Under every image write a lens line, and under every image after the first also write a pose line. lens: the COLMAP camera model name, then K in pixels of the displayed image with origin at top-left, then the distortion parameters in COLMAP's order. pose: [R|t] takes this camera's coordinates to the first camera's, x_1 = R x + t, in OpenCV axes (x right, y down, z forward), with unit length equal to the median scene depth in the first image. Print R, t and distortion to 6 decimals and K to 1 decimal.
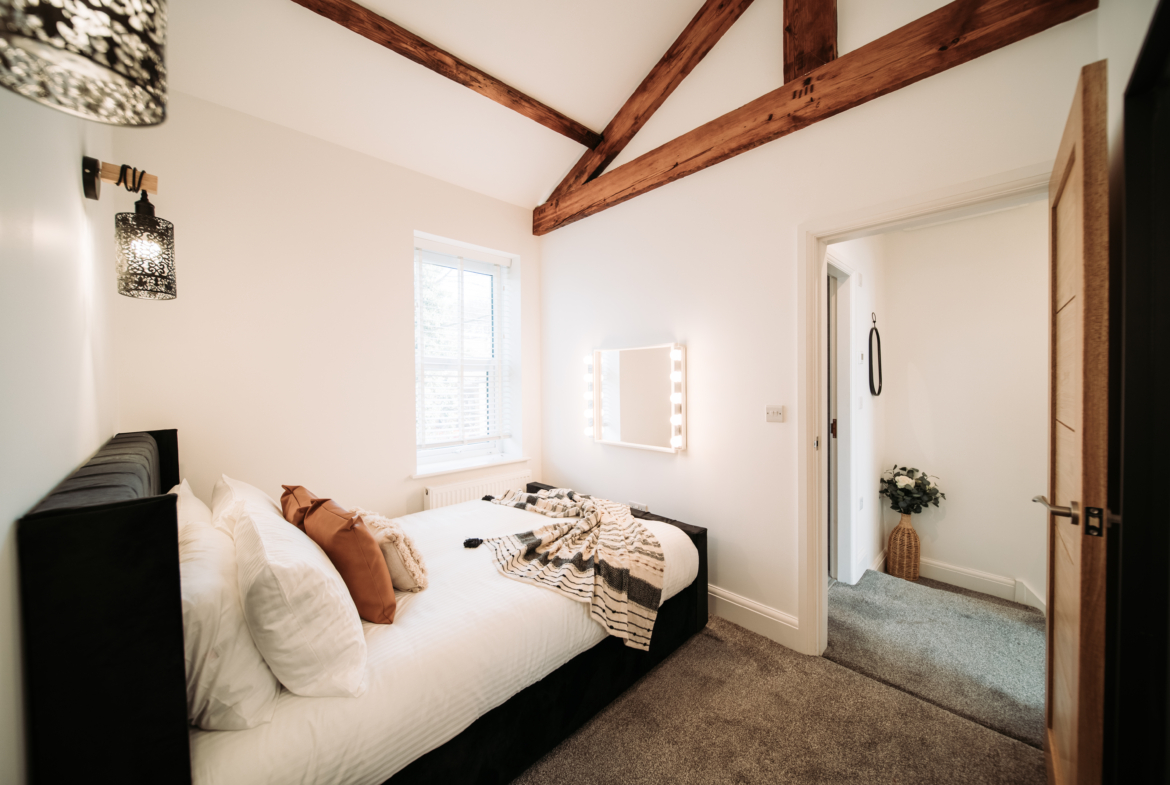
lens RADIAL K [[417.7, 0, 585.2], [0, 417.7, 385.6], [0, 0, 1]] dist [-0.006698, -0.000526]
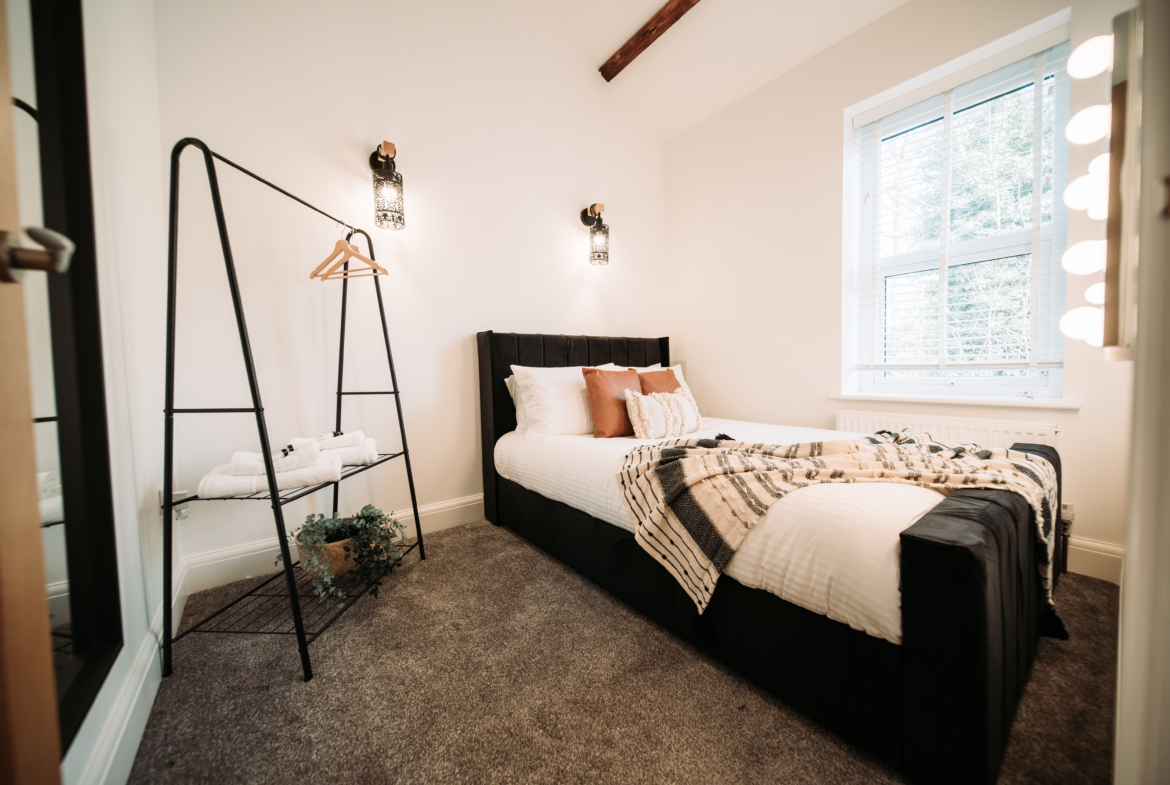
lens RADIAL K [[417.7, 0, 585.2], [0, 417.7, 385.6], [0, 0, 1]] dist [-0.006698, -0.000526]
pose [[-0.118521, 0.048520, -0.991765, 0.826283], [0.010259, 0.998812, 0.047638, 0.226543], [0.992899, -0.004529, -0.118878, 0.889271]]
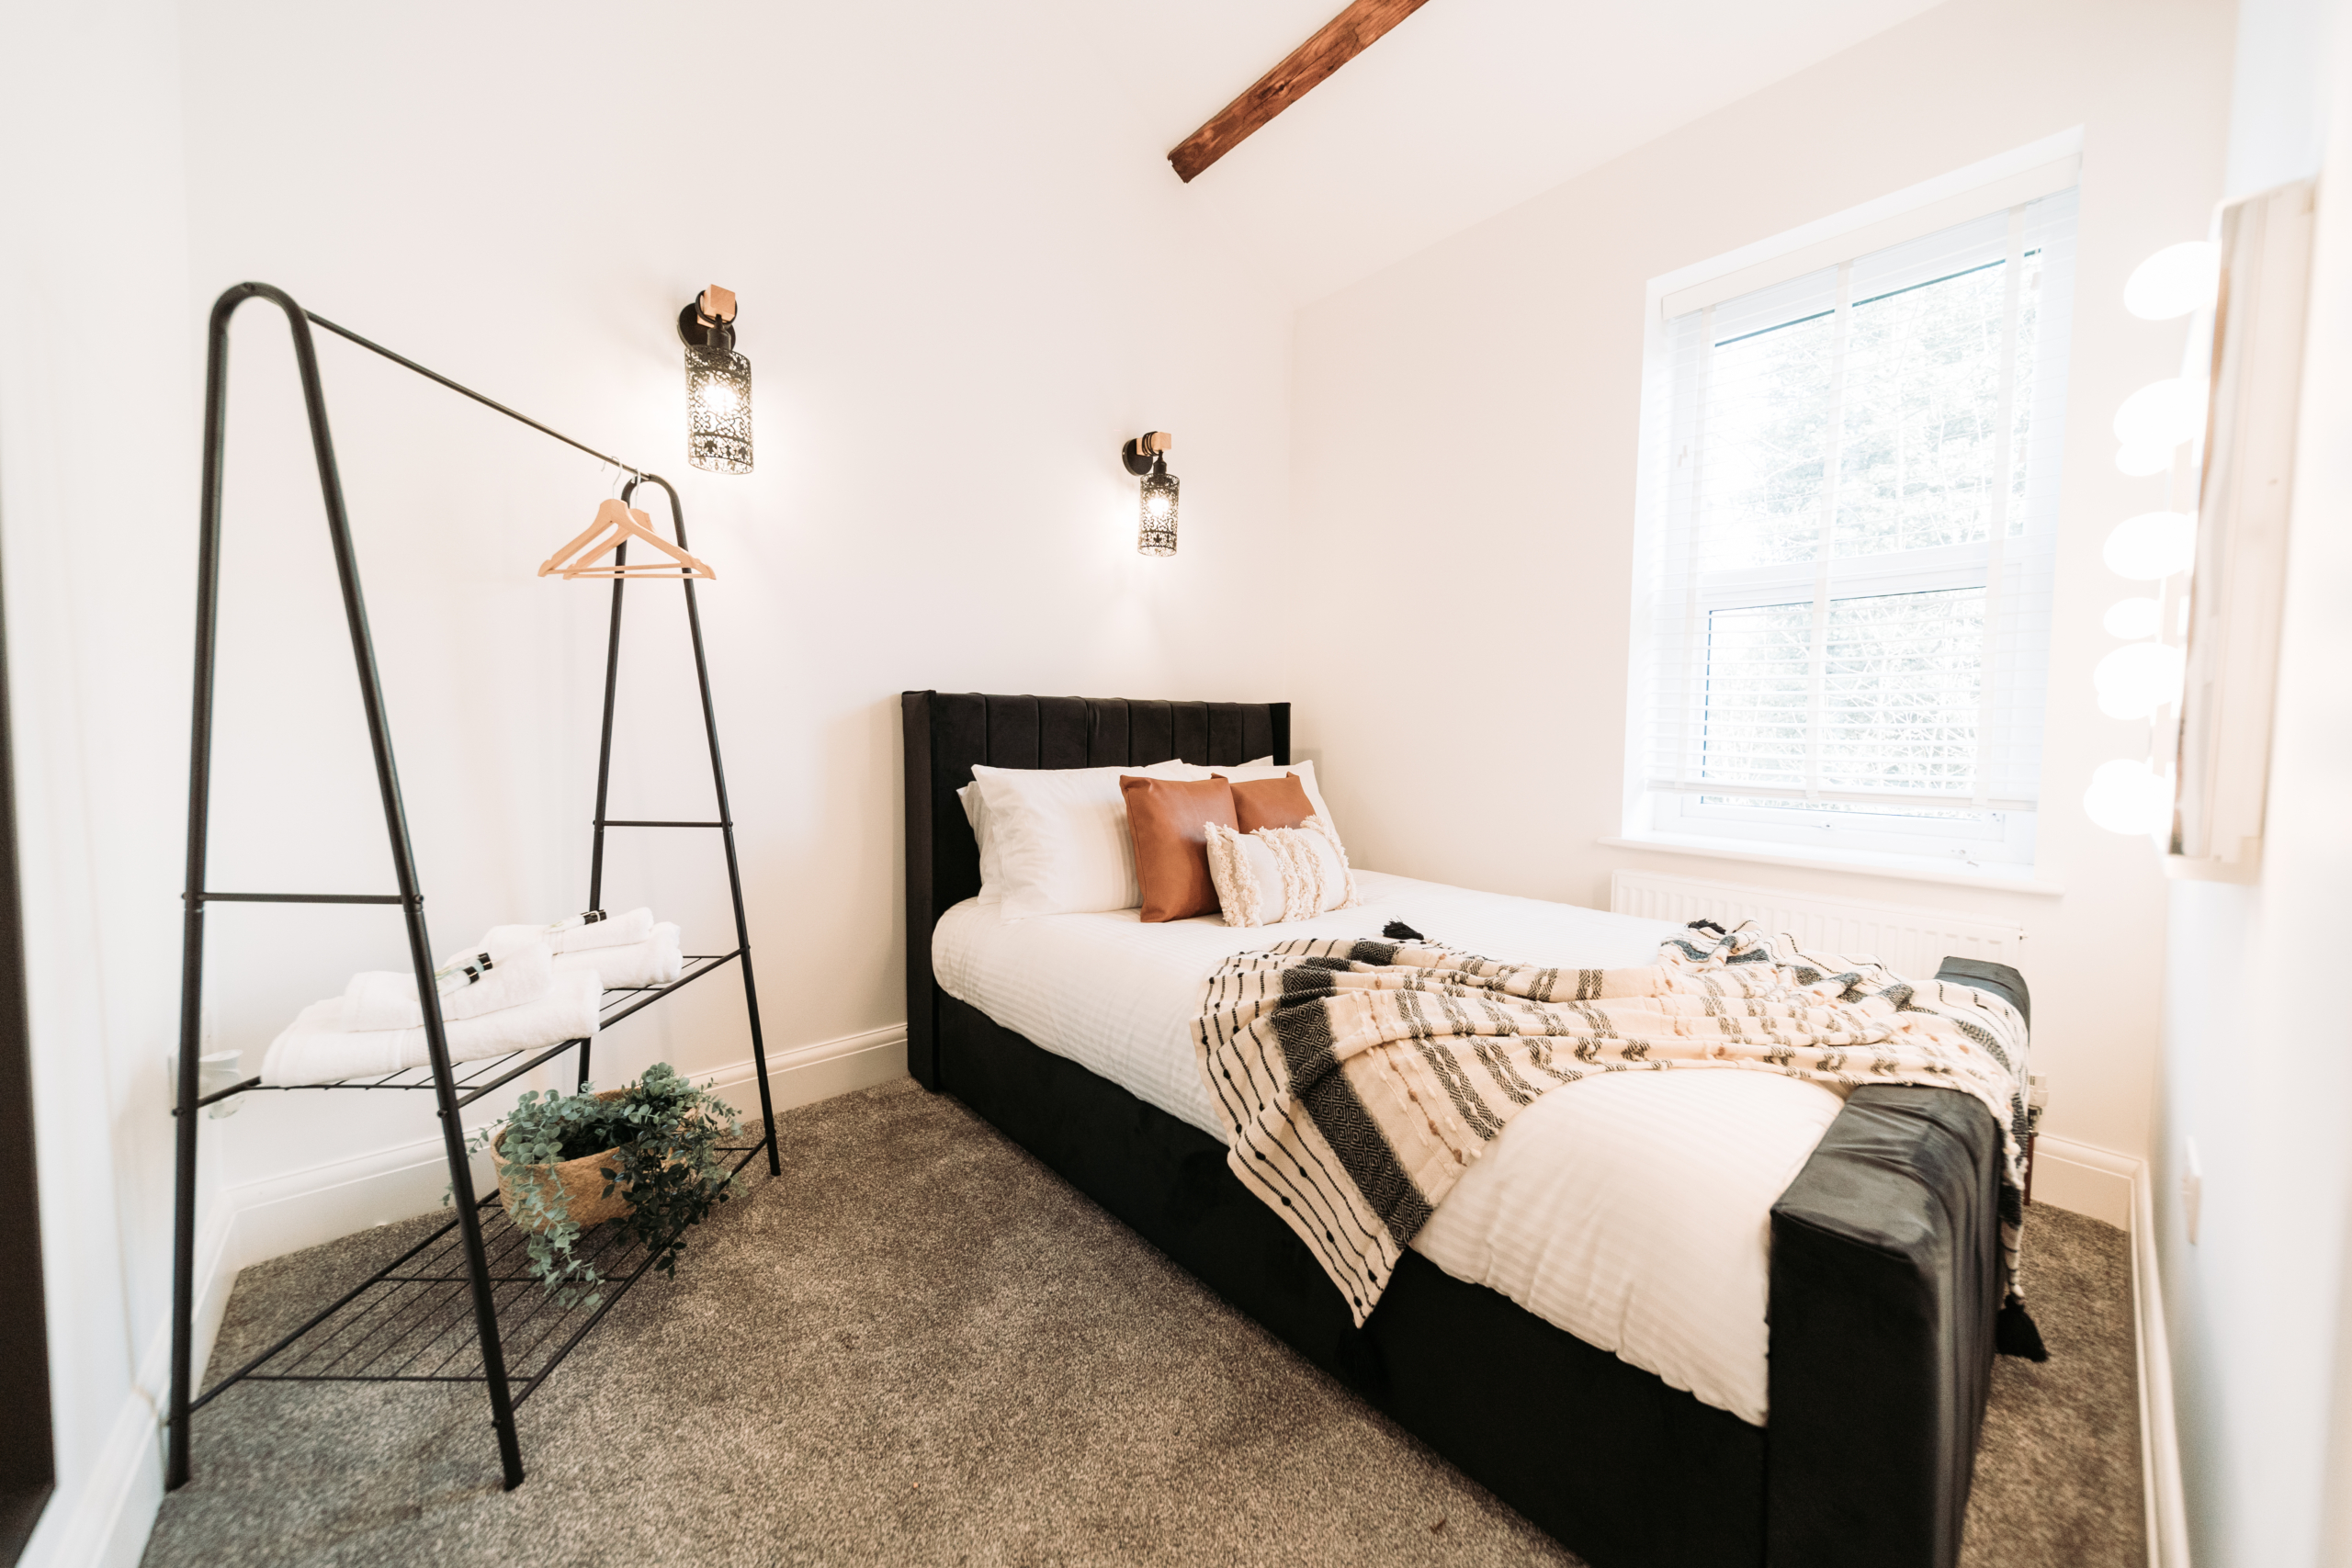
lens RADIAL K [[826.3, 0, 1171.7], [0, 826.3, 768.9], [0, 0, 1]] dist [-0.002065, -0.000442]
pose [[-0.046059, 0.056077, -0.997363, 0.791514], [-0.023534, 0.998085, 0.057204, 0.151477], [0.998661, 0.026107, -0.044651, 0.861821]]
